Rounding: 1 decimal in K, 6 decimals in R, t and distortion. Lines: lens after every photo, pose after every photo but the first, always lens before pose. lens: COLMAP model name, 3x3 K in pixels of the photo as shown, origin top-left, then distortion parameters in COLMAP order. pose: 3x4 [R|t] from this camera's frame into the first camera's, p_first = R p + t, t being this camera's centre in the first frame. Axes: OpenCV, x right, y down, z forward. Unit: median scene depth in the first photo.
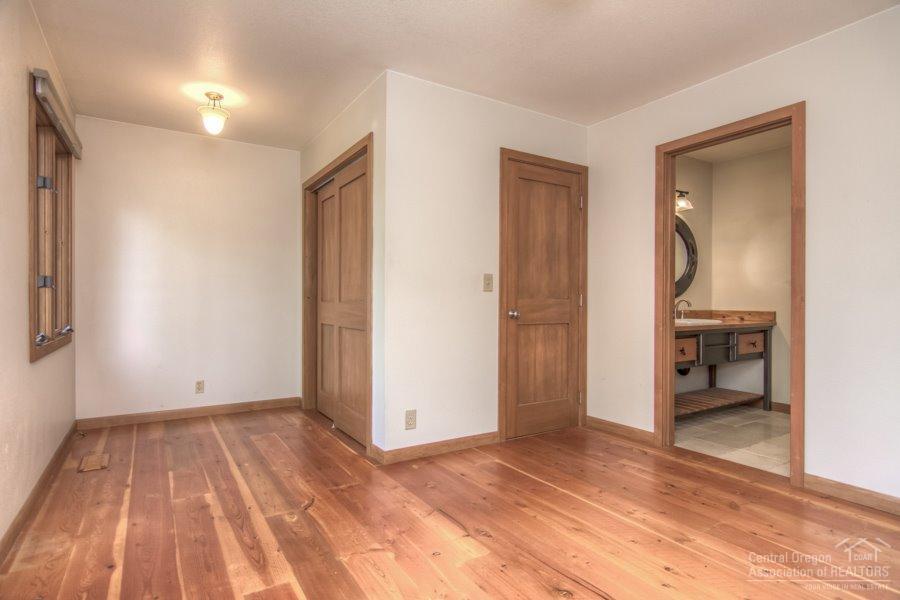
lens RADIAL K [[472.8, 0, 446.6], [0, 472.8, 299.9], [0, 0, 1]] dist [-0.001180, 0.000363]
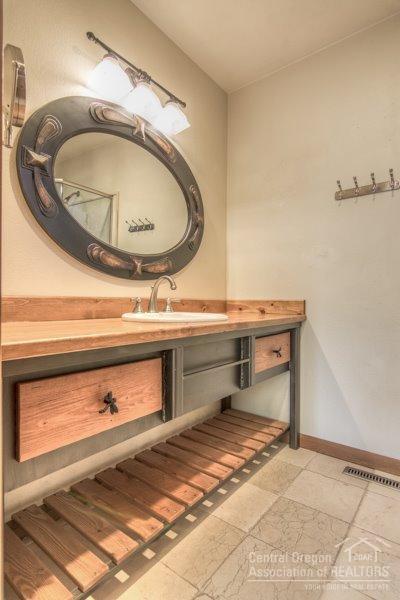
lens RADIAL K [[315.2, 0, 200.0], [0, 315.2, 300.0], [0, 0, 1]] dist [-0.001180, 0.000363]
pose [[0.943606, 0.004070, 0.331046, 0.400581], [-0.004065, 0.999991, -0.000707, 0.024380], [-0.331046, -0.000679, 0.943614, 0.618170]]
